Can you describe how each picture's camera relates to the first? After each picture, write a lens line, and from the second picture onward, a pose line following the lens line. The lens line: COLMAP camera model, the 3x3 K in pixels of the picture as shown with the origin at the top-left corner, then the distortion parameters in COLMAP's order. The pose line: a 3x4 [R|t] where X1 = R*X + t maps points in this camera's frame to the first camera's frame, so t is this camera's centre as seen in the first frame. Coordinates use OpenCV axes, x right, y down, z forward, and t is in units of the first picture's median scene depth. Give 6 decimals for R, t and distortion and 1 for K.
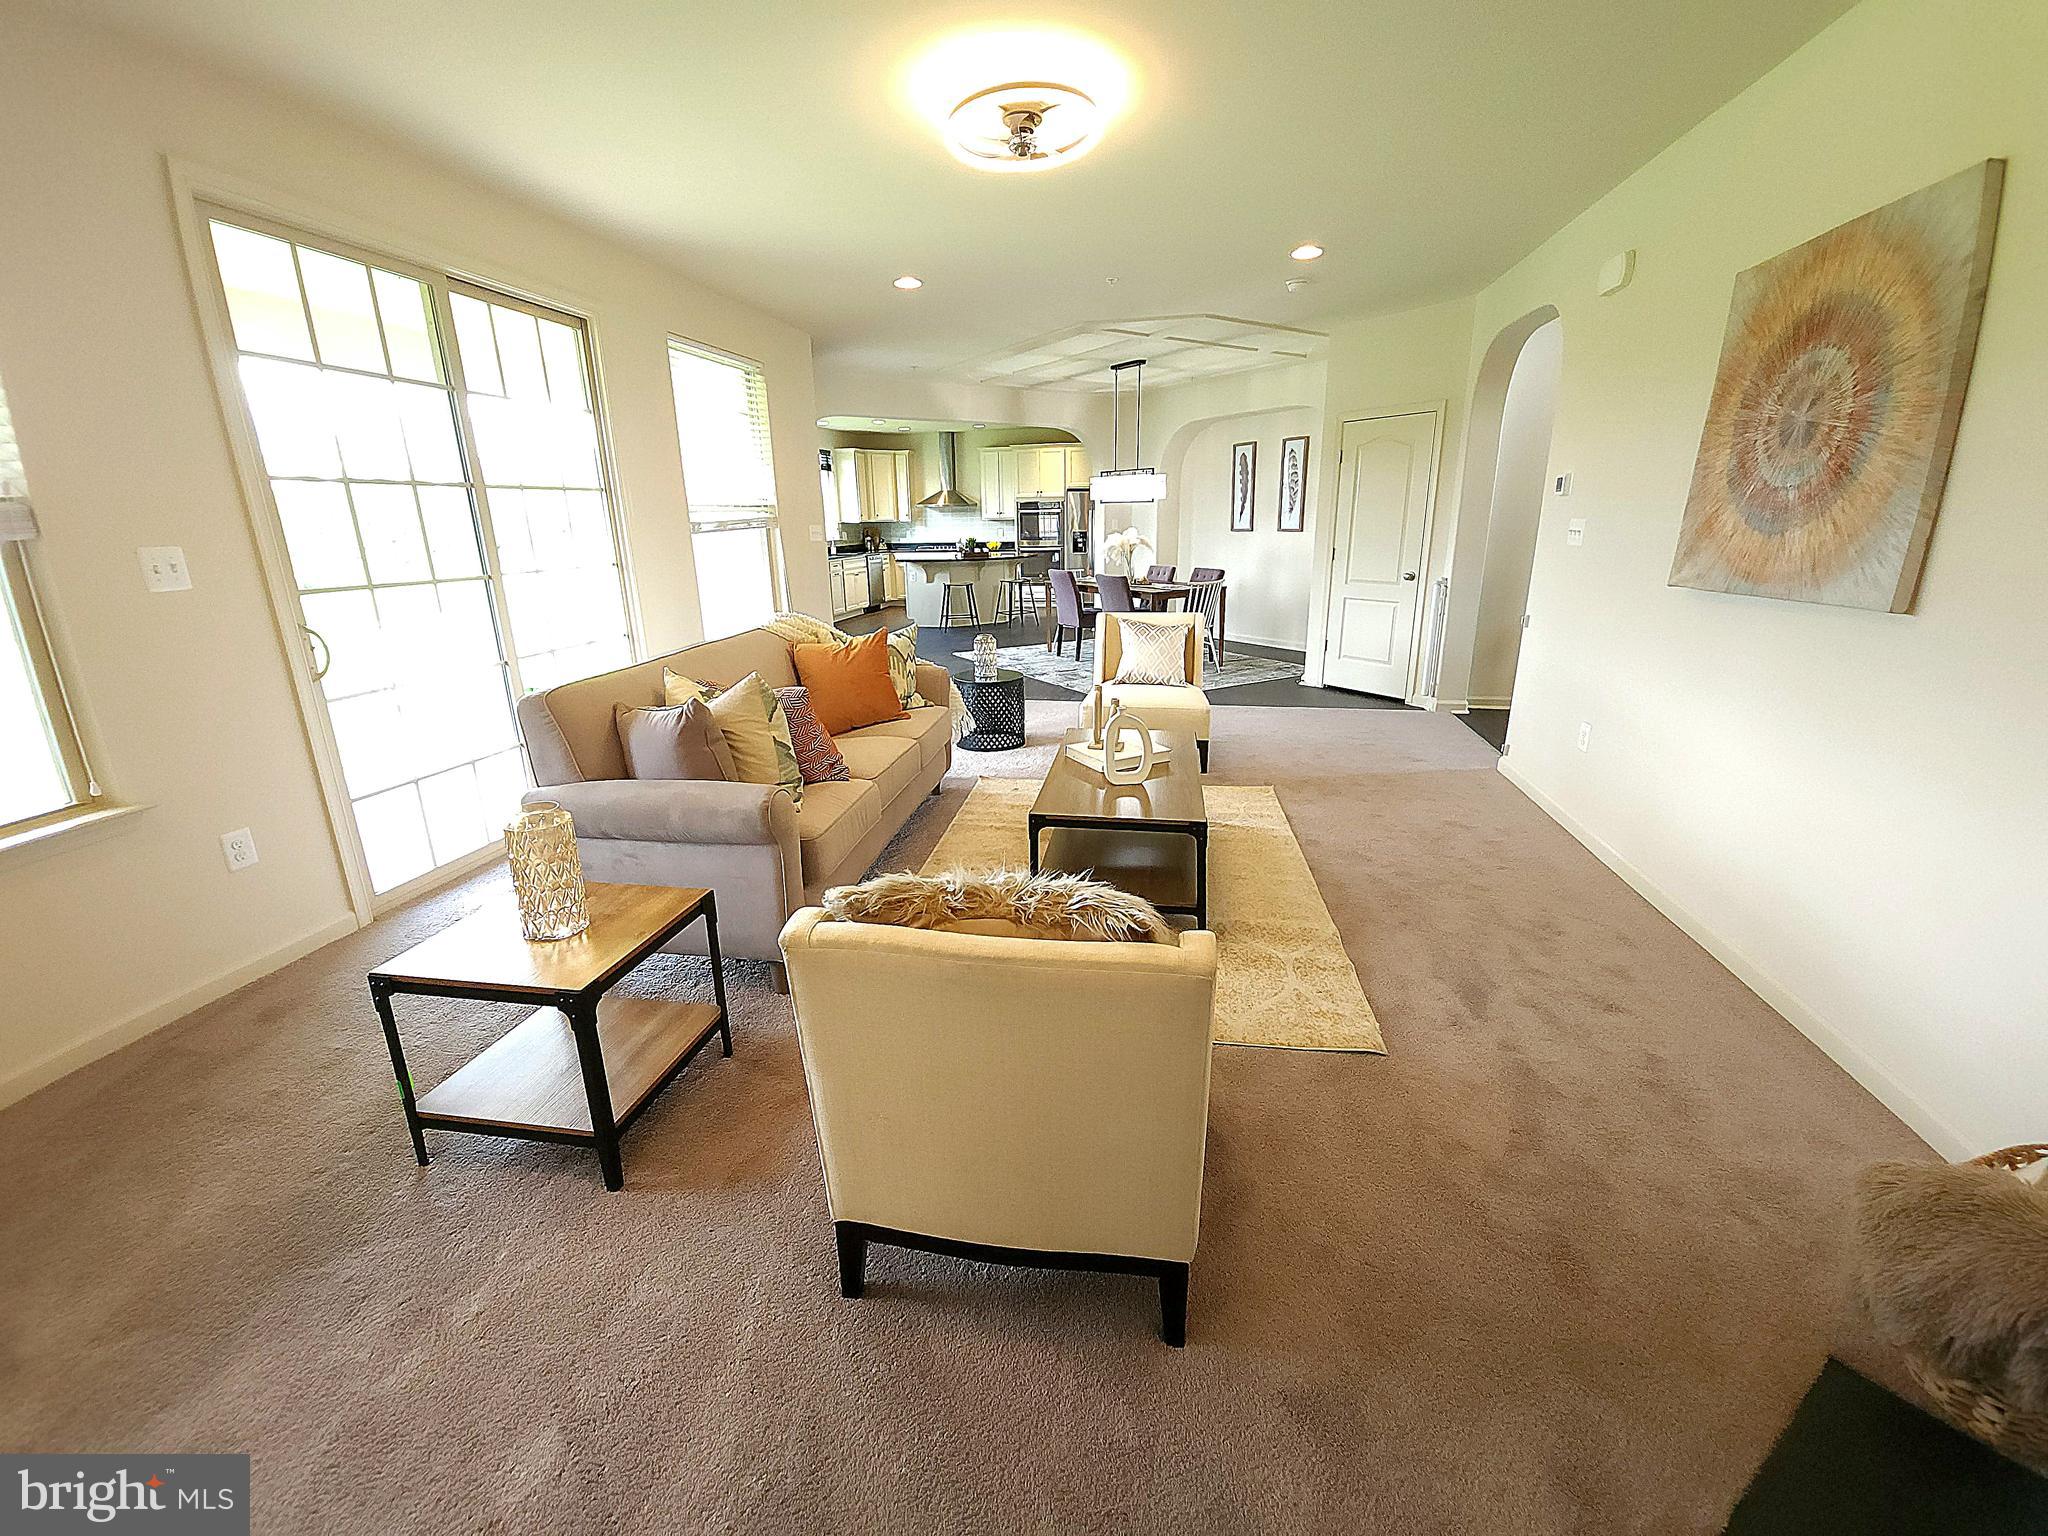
lens RADIAL K [[823.6, 0, 1022.7], [0, 823.6, 758.0], [0, 0, 1]] dist [-0.000607, -0.000200]
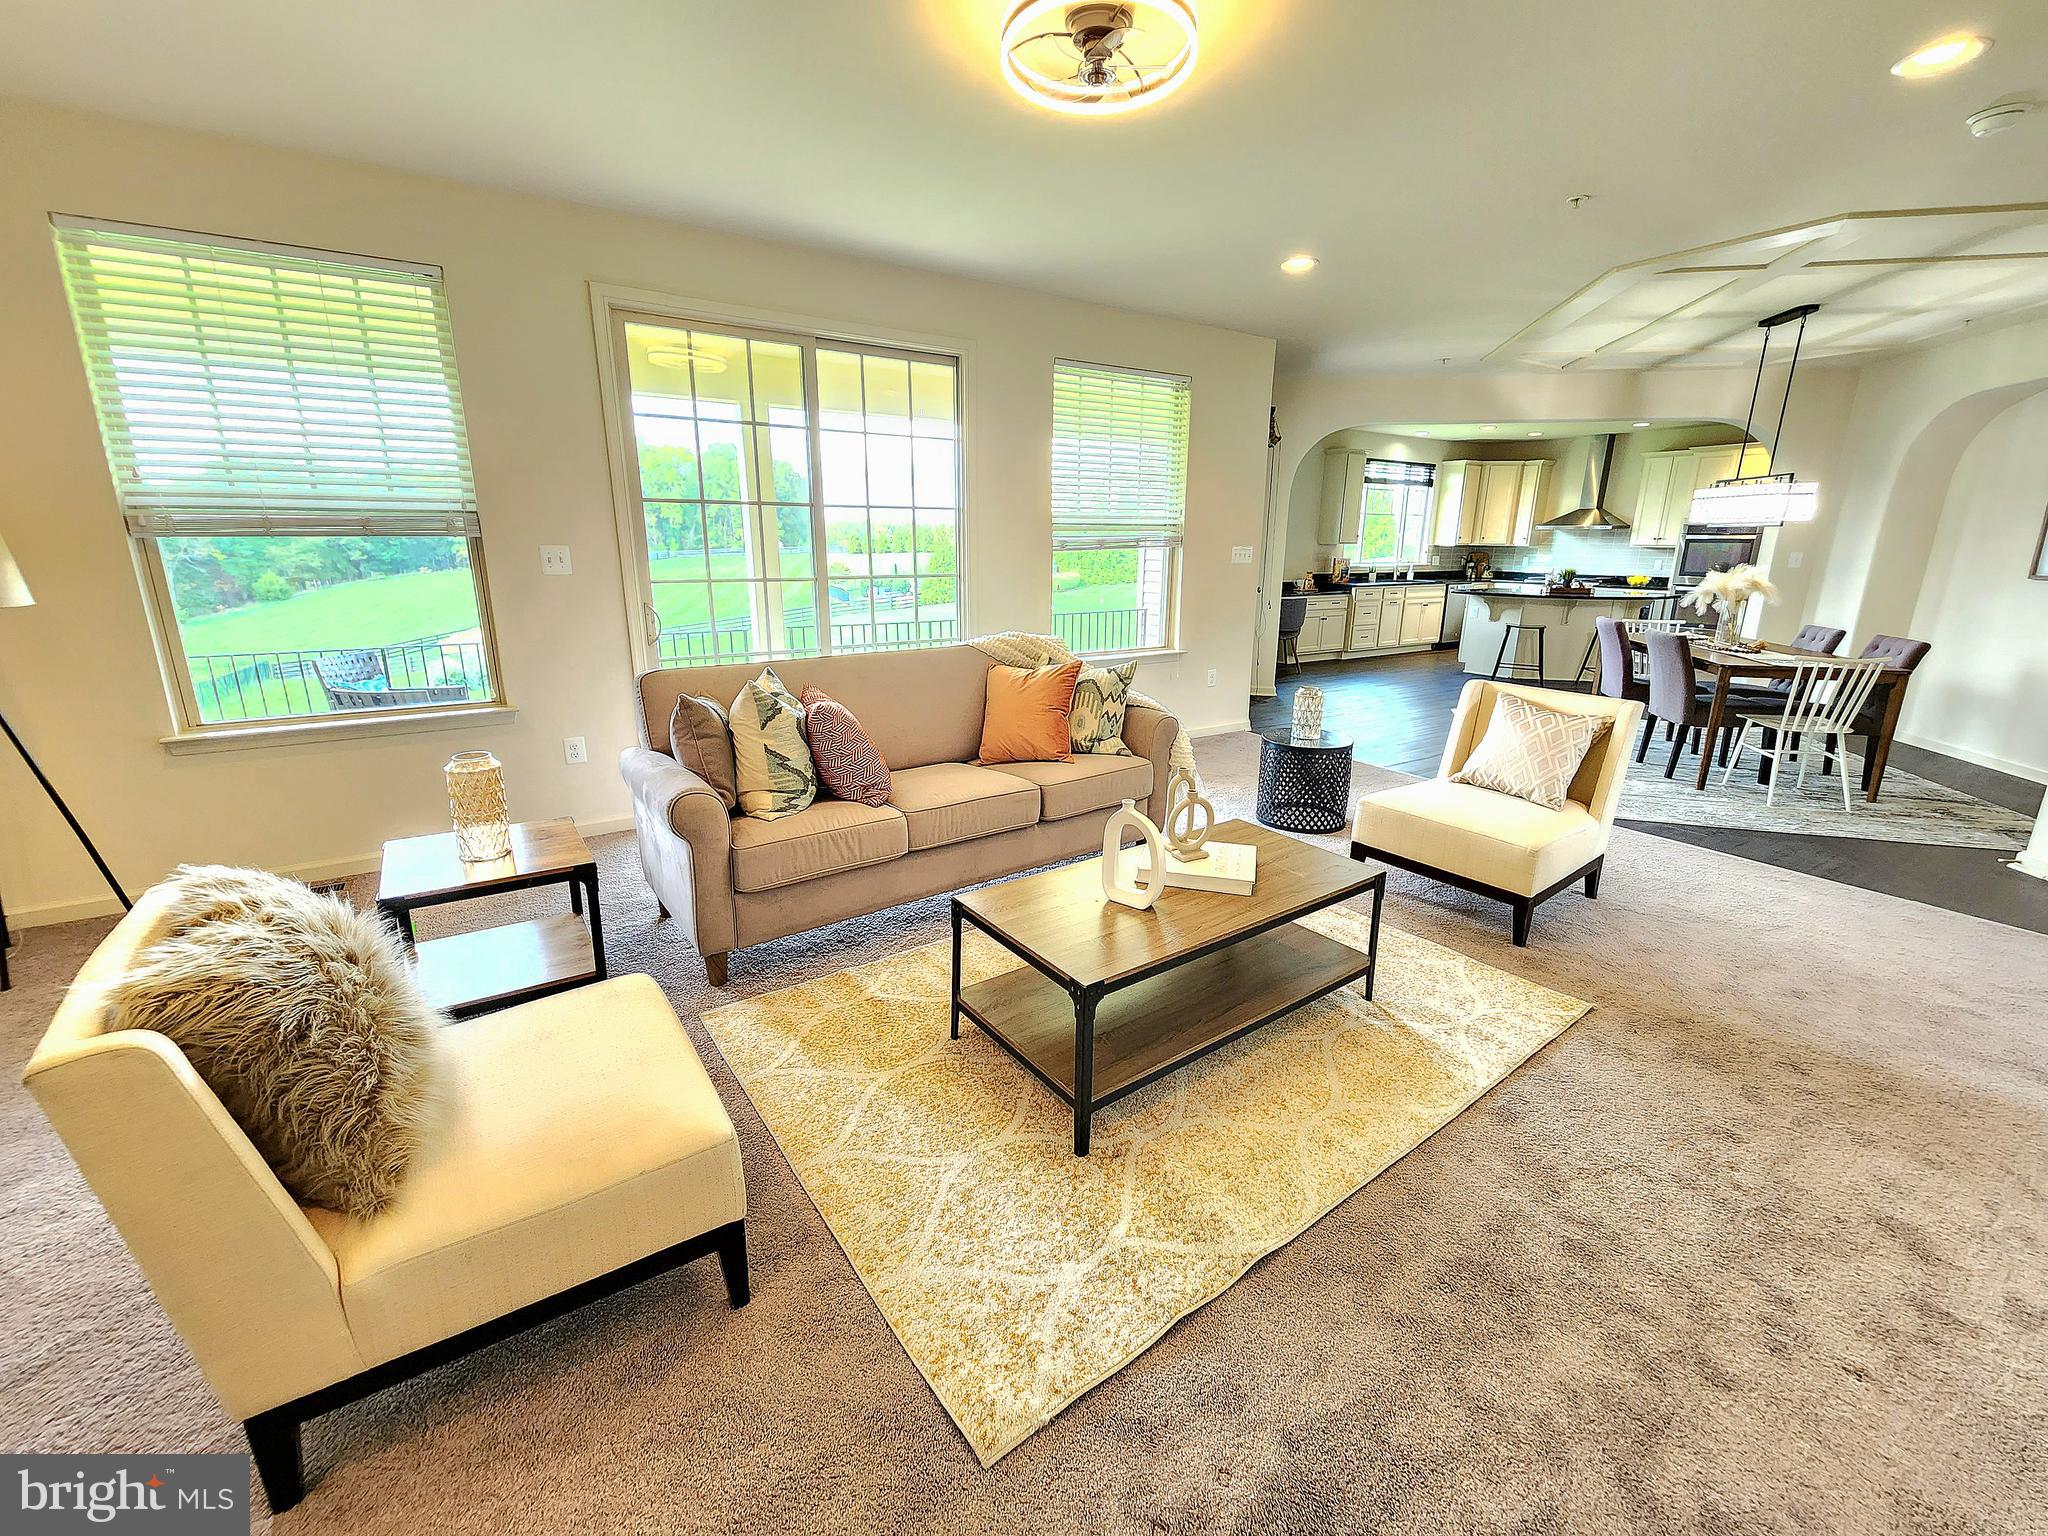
lens RADIAL K [[832.5, 0, 1029.1], [0, 832.5, 761.1], [0, 0, 1]] dist [-0.001298, -0.000416]
pose [[0.709282, 0.203648, -0.674867, 0.146254], [-0.216917, 0.973961, 0.065924, -0.033370], [0.670720, 0.099632, 0.734988, 0.103276]]
